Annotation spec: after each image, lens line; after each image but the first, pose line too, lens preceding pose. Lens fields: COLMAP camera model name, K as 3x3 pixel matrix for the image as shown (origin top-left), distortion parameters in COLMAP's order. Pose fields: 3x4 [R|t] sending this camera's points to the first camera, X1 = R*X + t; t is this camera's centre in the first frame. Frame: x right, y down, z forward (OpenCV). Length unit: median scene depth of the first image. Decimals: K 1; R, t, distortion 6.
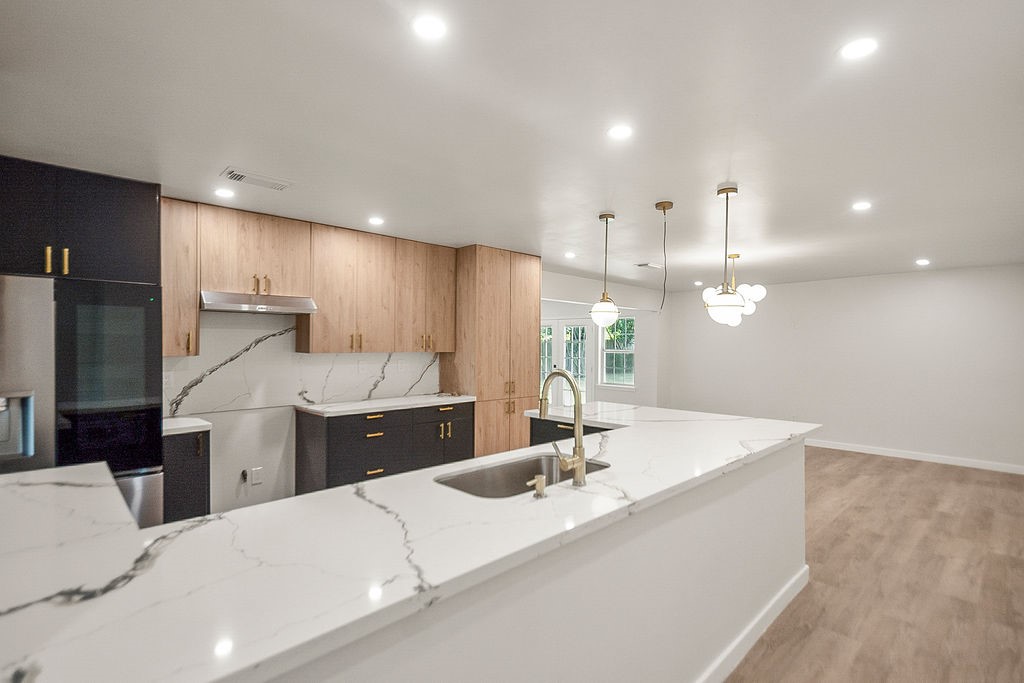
lens RADIAL K [[492.7, 0, 512.1], [0, 492.7, 346.3], [0, 0, 1]] dist [0.036663, -0.018144]
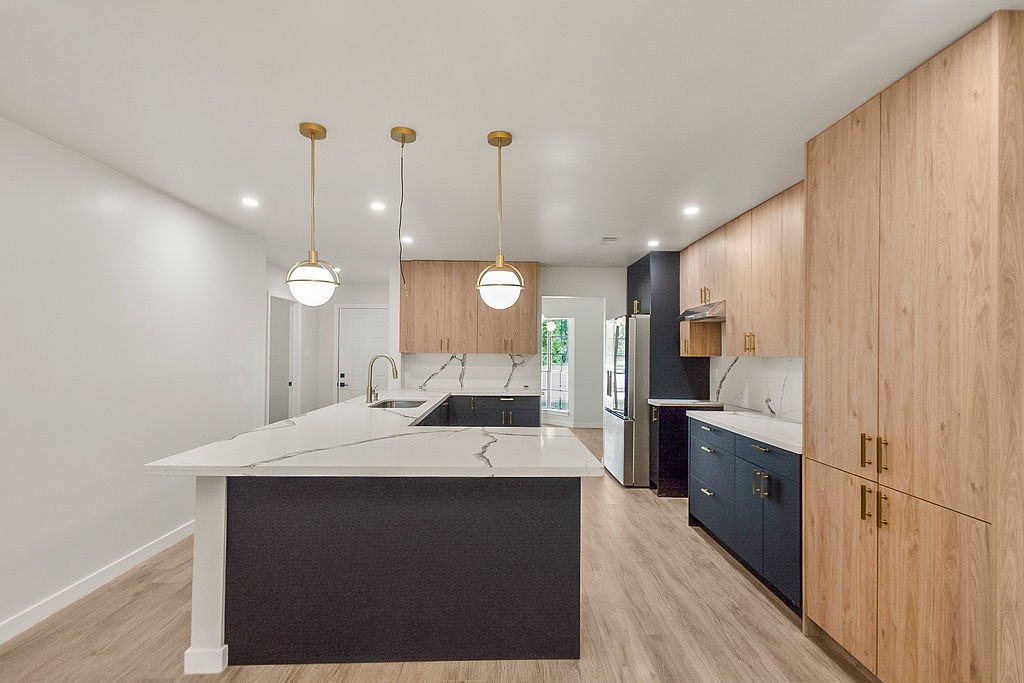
lens RADIAL K [[486.7, 0, 510.9], [0, 486.7, 347.7], [0, 0, 1]] dist [0.018283, -0.000668]
pose [[-0.690355, -0.018957, -0.723222, 0.527513], [-0.017593, 0.999801, -0.009413, 0.012715], [0.723257, 0.006225, -0.690551, 1.207266]]
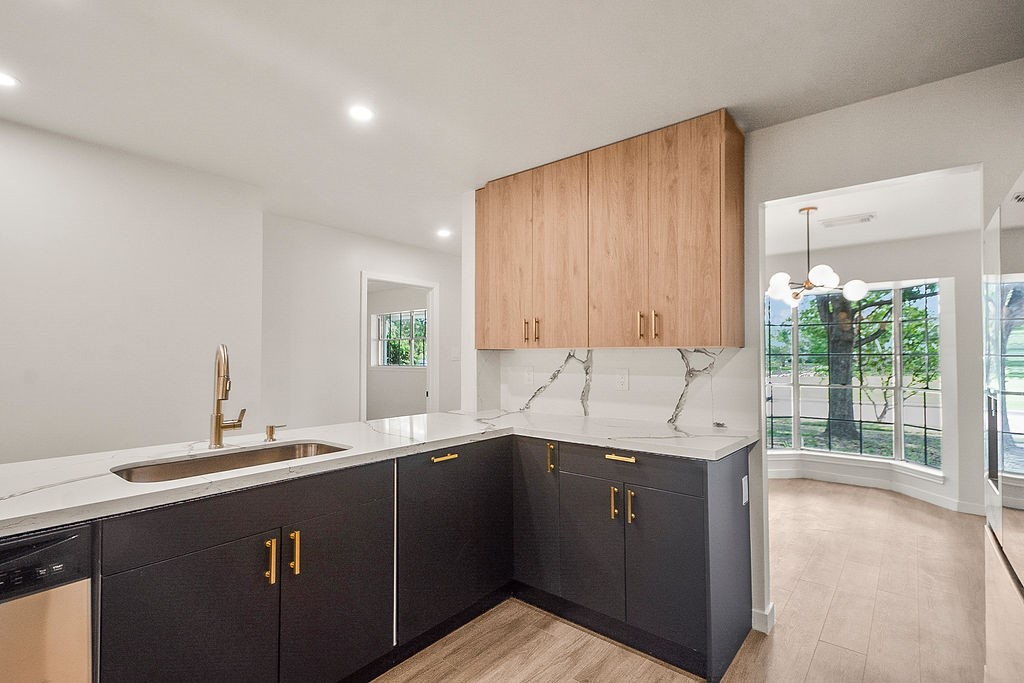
lens RADIAL K [[482.9, 0, 513.4], [0, 482.9, 345.6], [0, 0, 1]] dist [0.014237, -0.000755]
pose [[-0.993998, -0.009723, -0.108966, -0.158062], [-0.007516, 0.999758, -0.020651, 0.027867], [0.109141, -0.019708, -0.993831, 0.851105]]
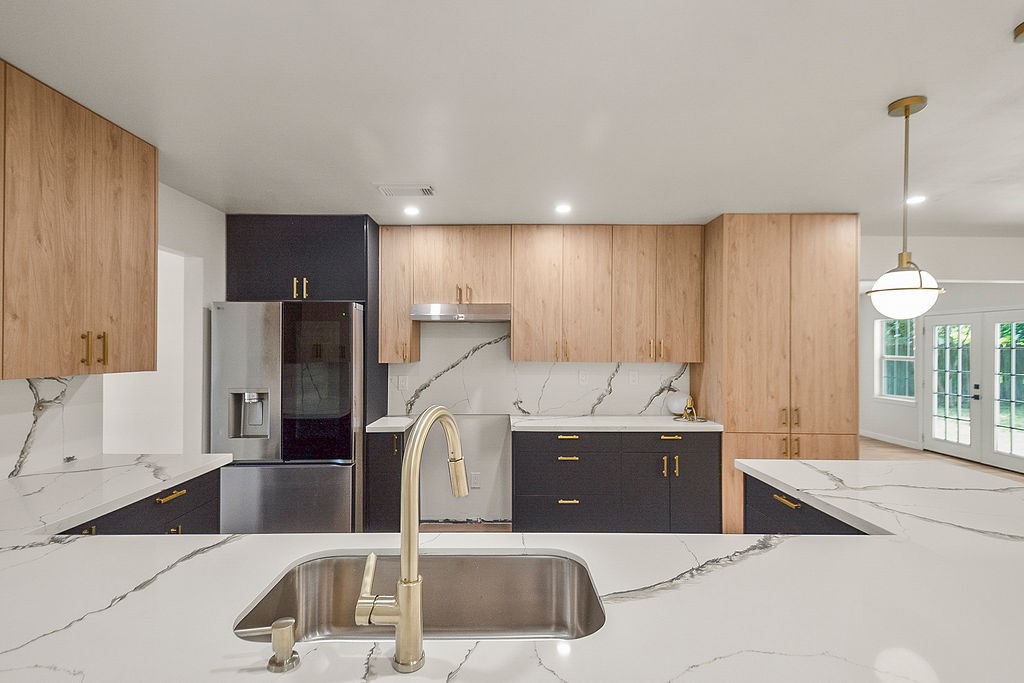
lens RADIAL K [[478.9, 0, 502.2], [0, 478.9, 345.6], [0, 0, 1]] dist [0.014683, -0.000162]
pose [[0.711680, -0.007972, -0.702458, 0.202617], [-0.002083, 0.999907, -0.013457, -0.004050], [0.702500, 0.011040, 0.711598, 0.293410]]
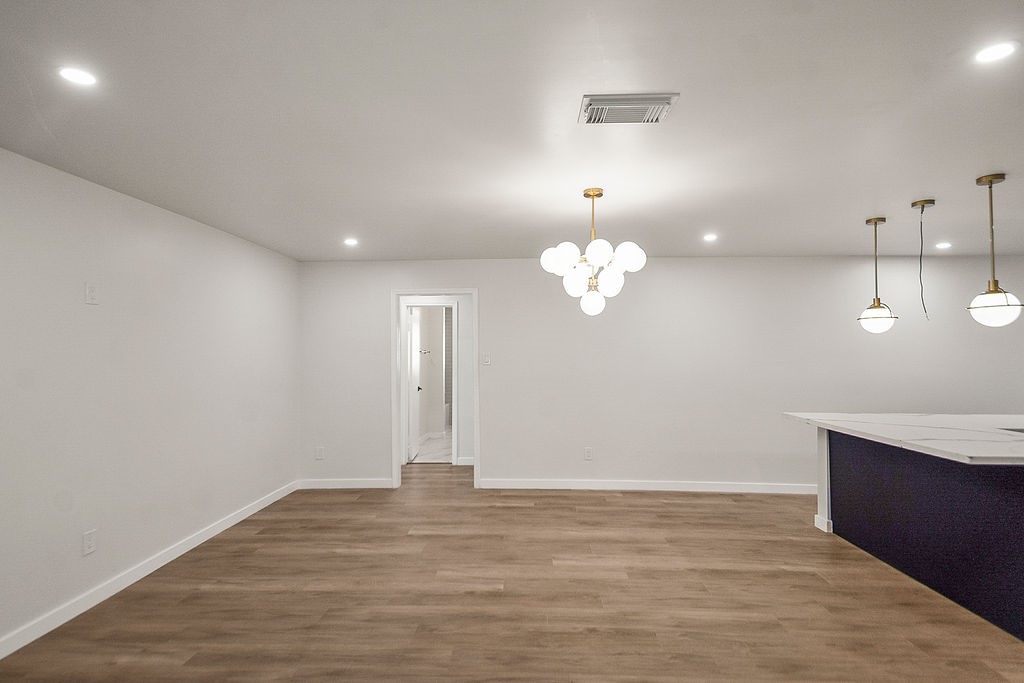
lens RADIAL K [[492.7, 0, 512.1], [0, 492.7, 346.3], [0, 0, 1]] dist [0.036663, -0.018144]
pose [[-0.685577, 0.002027, 0.727997, 0.114214], [-0.004976, 0.999960, -0.007470, -0.001393], [-0.727983, -0.008743, -0.685540, 1.700059]]
